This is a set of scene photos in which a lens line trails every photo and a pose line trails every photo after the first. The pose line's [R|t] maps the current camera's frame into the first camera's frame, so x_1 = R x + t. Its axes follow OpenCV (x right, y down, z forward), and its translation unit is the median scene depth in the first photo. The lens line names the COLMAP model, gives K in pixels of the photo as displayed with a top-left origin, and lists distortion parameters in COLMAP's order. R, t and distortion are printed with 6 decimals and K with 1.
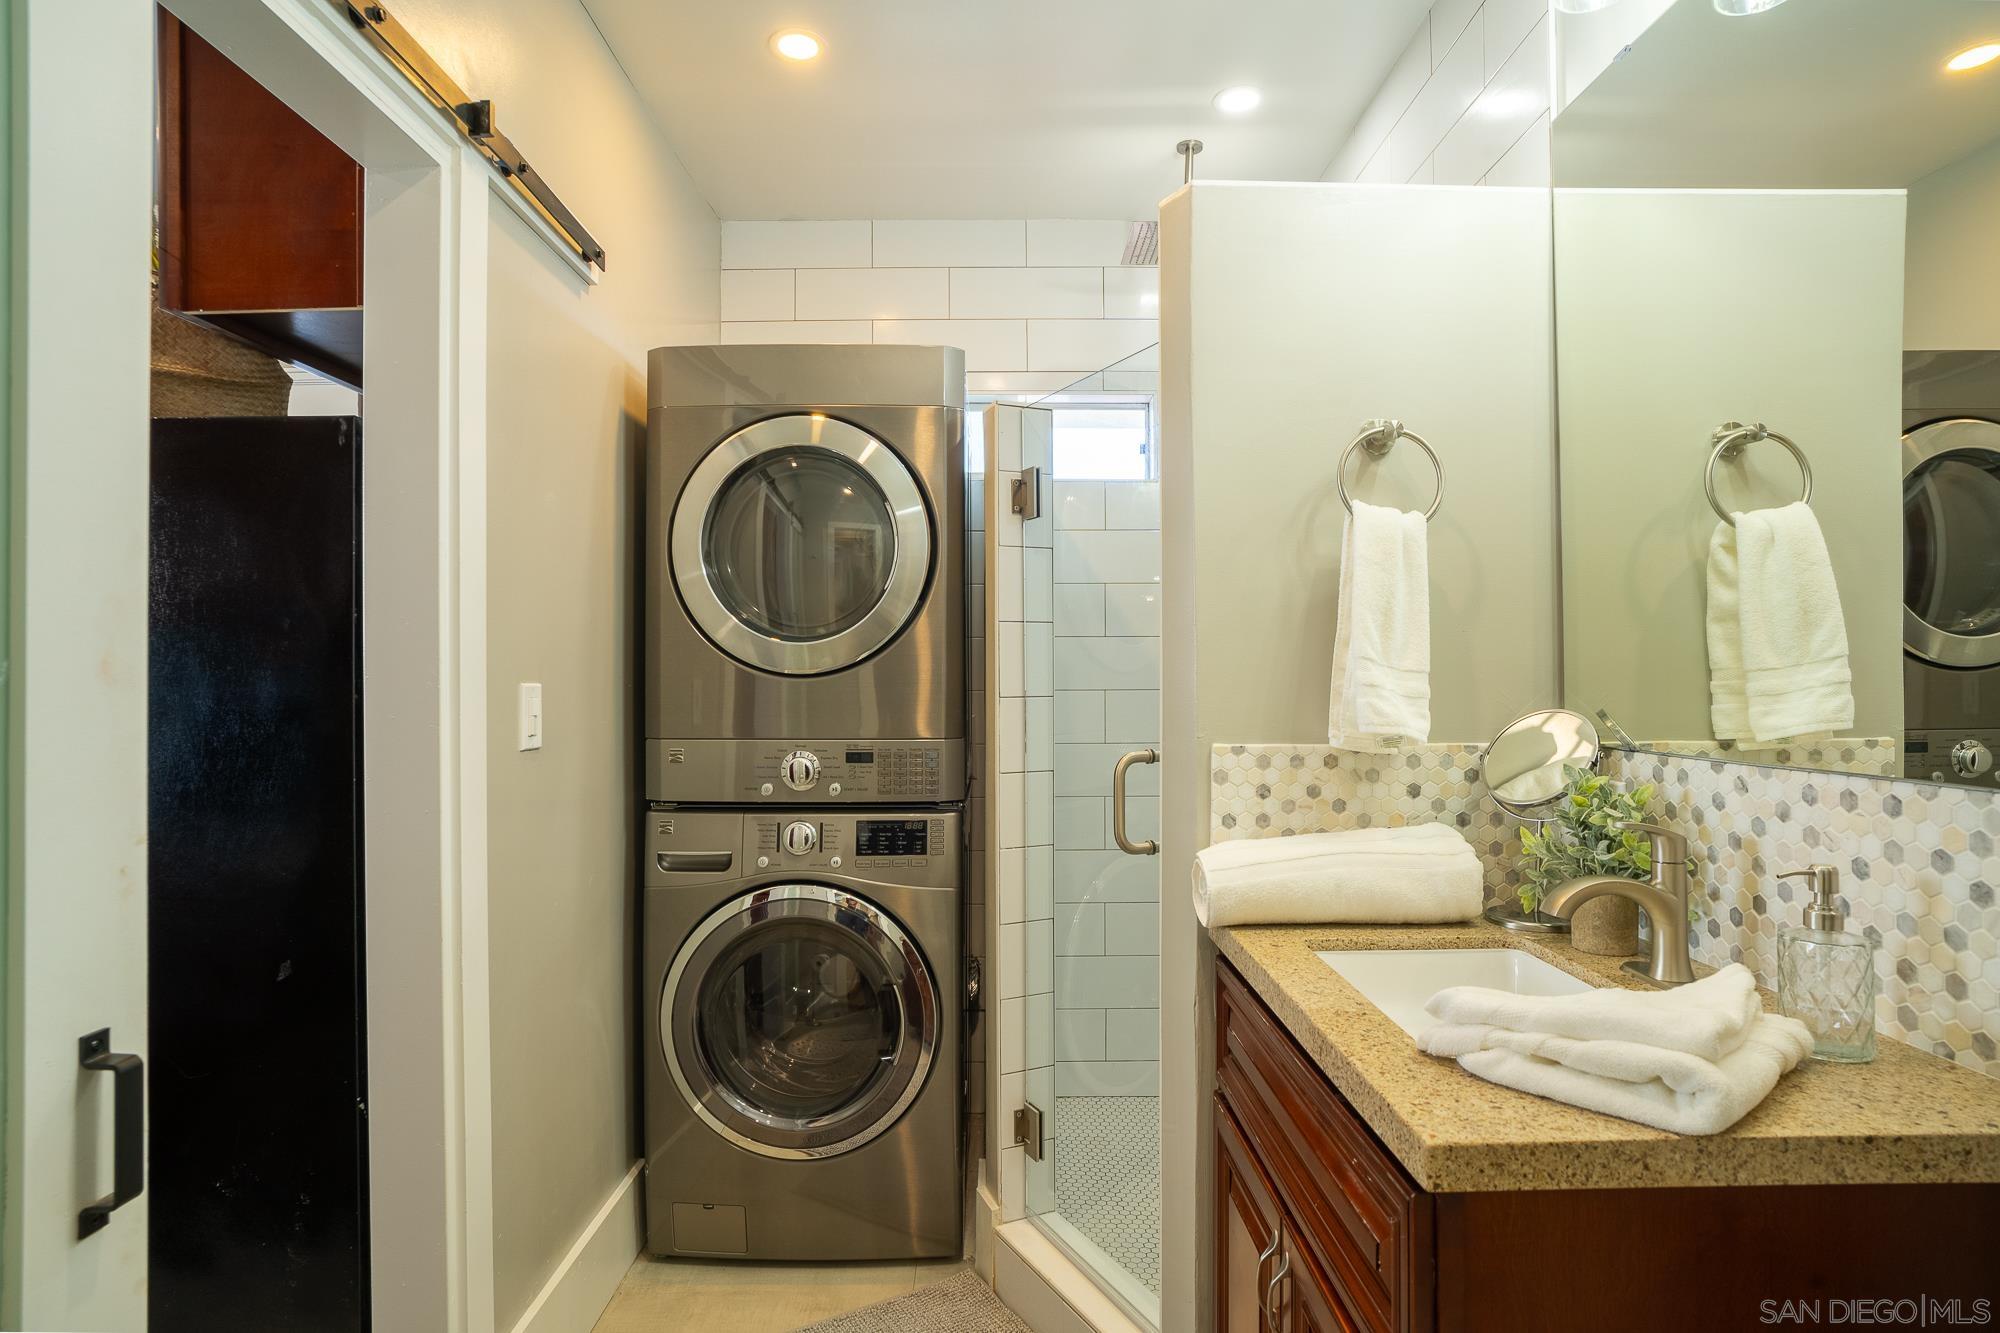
lens RADIAL K [[1053.6, 0, 997.1], [0, 1053.6, 671.3], [0, 0, 1]] dist [0.003811, 0.001524]
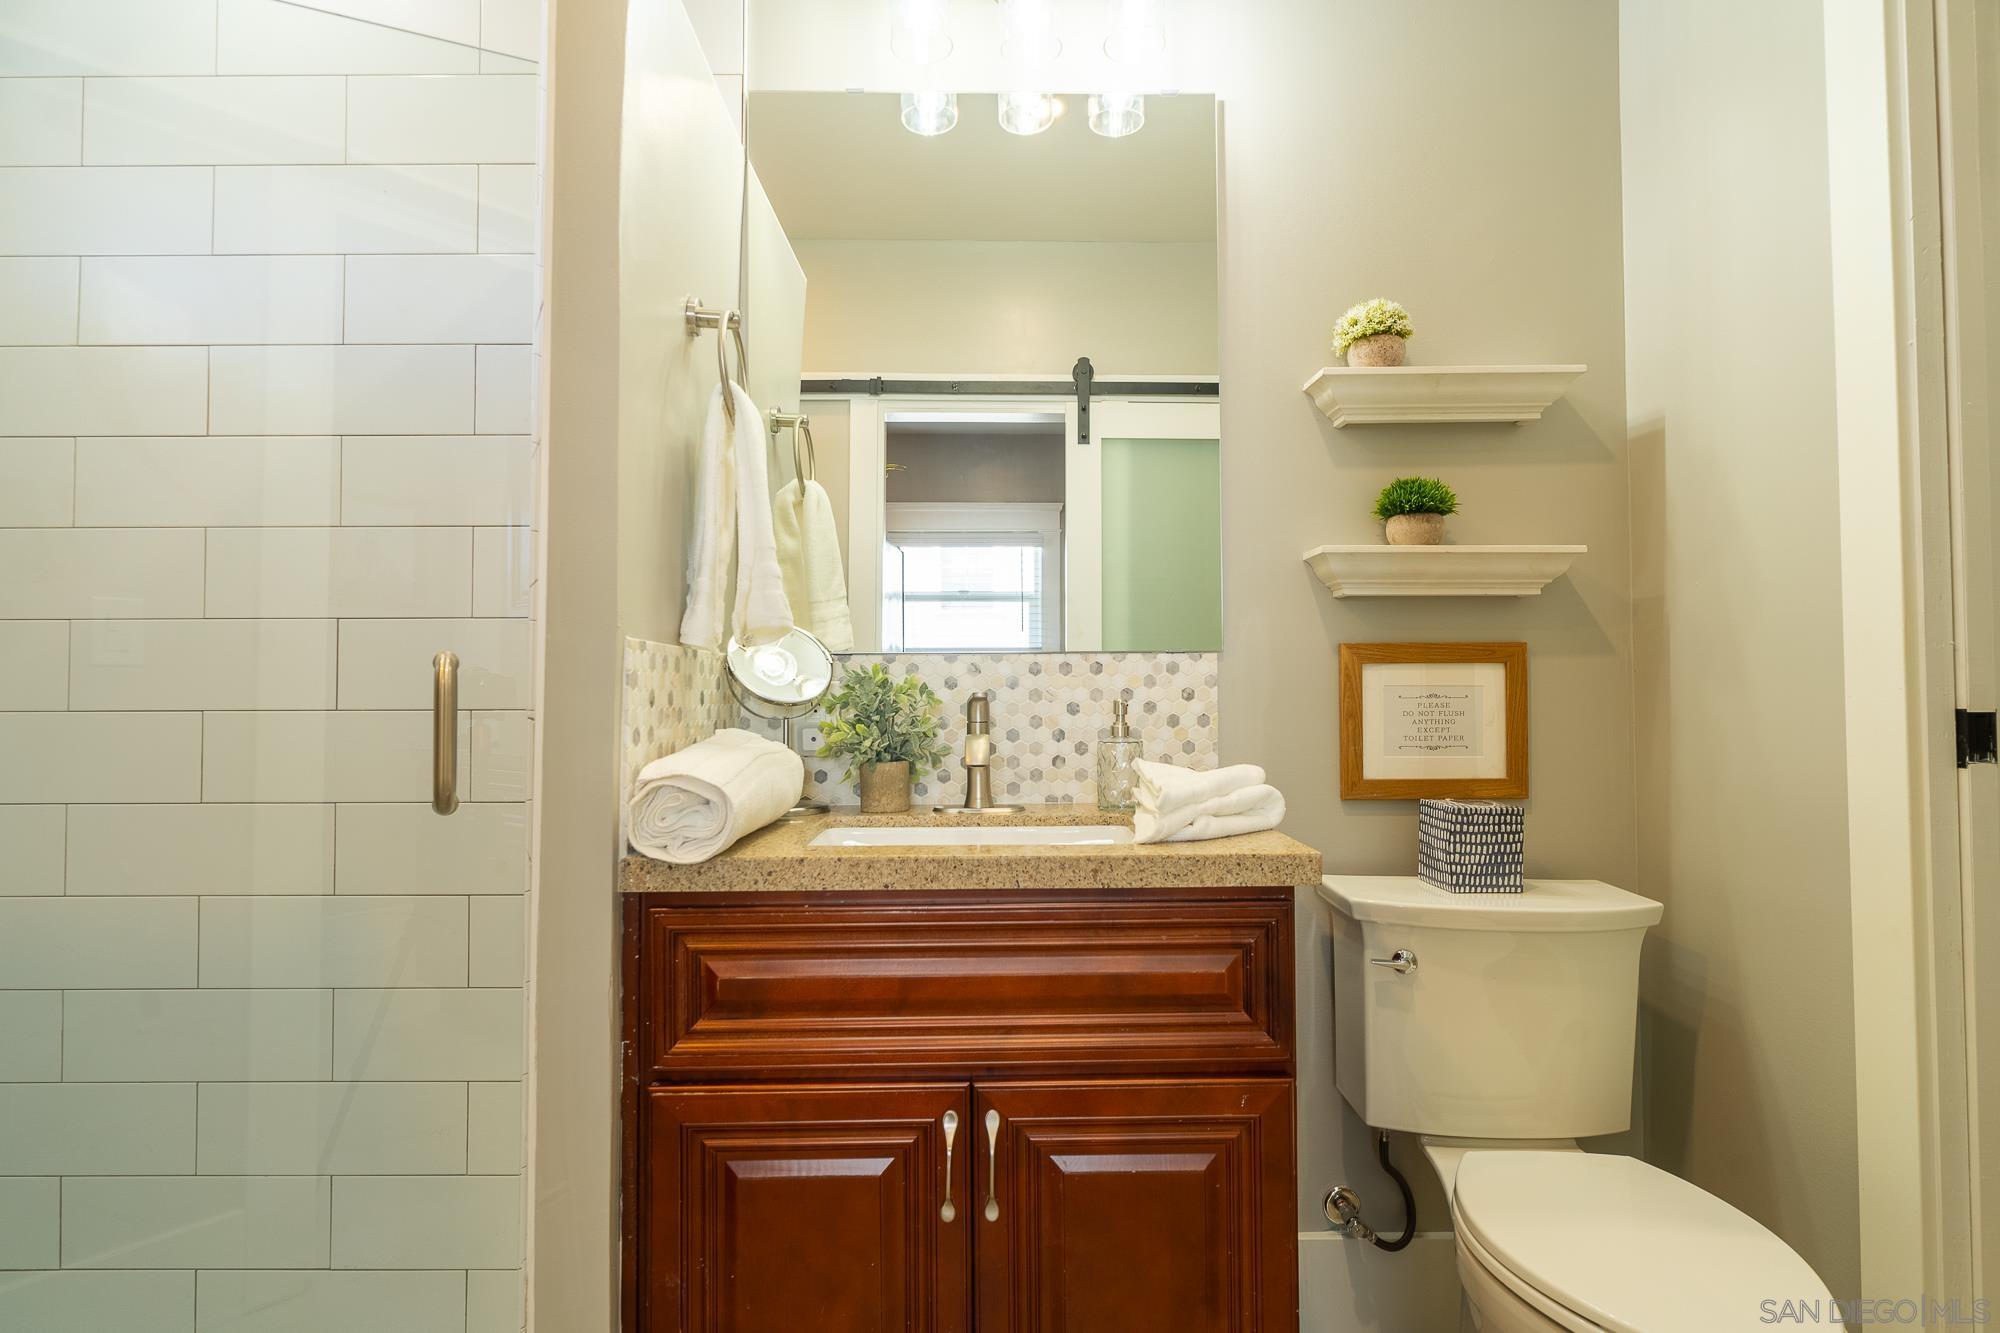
lens RADIAL K [[1053.6, 0, 997.1], [0, 1053.6, 671.3], [0, 0, 1]] dist [0.003811, 0.001524]
pose [[0.006115, 0.030785, 0.999507, -0.836507], [0.000031, 0.999526, -0.030786, 0.177714], [-0.999981, 0.000219, 0.006111, 1.101193]]
